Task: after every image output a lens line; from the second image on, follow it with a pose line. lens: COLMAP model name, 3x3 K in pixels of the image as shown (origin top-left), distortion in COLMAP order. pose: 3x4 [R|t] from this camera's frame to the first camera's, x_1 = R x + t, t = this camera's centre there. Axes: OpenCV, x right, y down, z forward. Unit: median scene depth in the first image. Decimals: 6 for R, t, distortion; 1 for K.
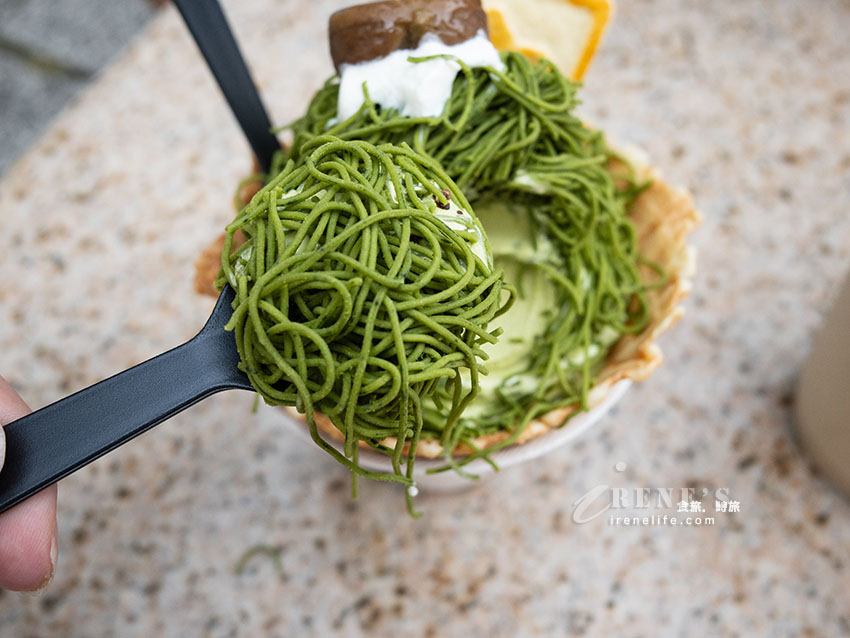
lens RADIAL K [[791.9, 0, 425.0], [0, 791.9, 319.0], [0, 0, 1]] dist [-0.006661, -0.003196]
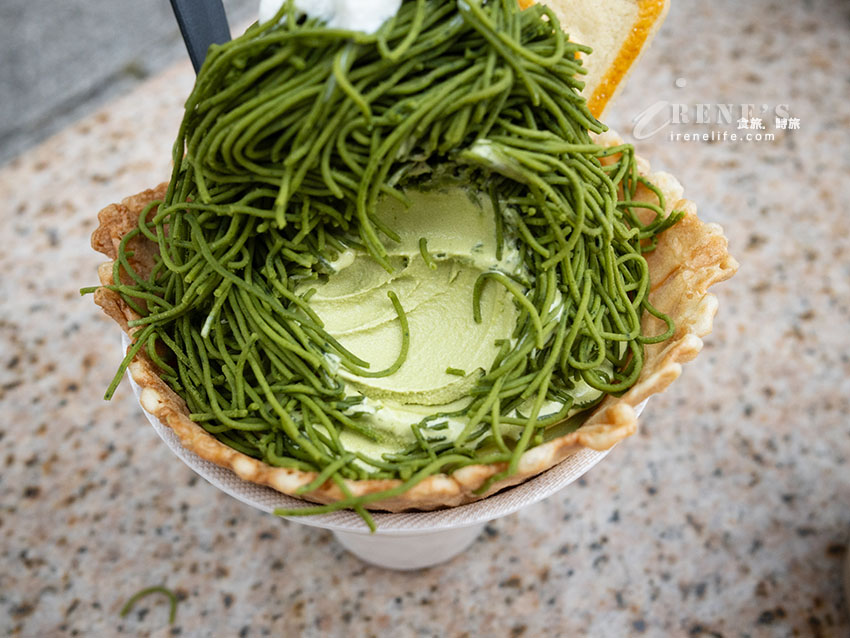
lens RADIAL K [[786.0, 0, 427.8], [0, 786.0, 323.1], [0, 0, 1]] dist [0.001250, 0.012233]
pose [[0.976743, 0.181532, -0.114098, 0.170385], [-0.192918, 0.976290, -0.098191, 0.061330], [0.093568, 0.117919, 0.988605, 0.253015]]
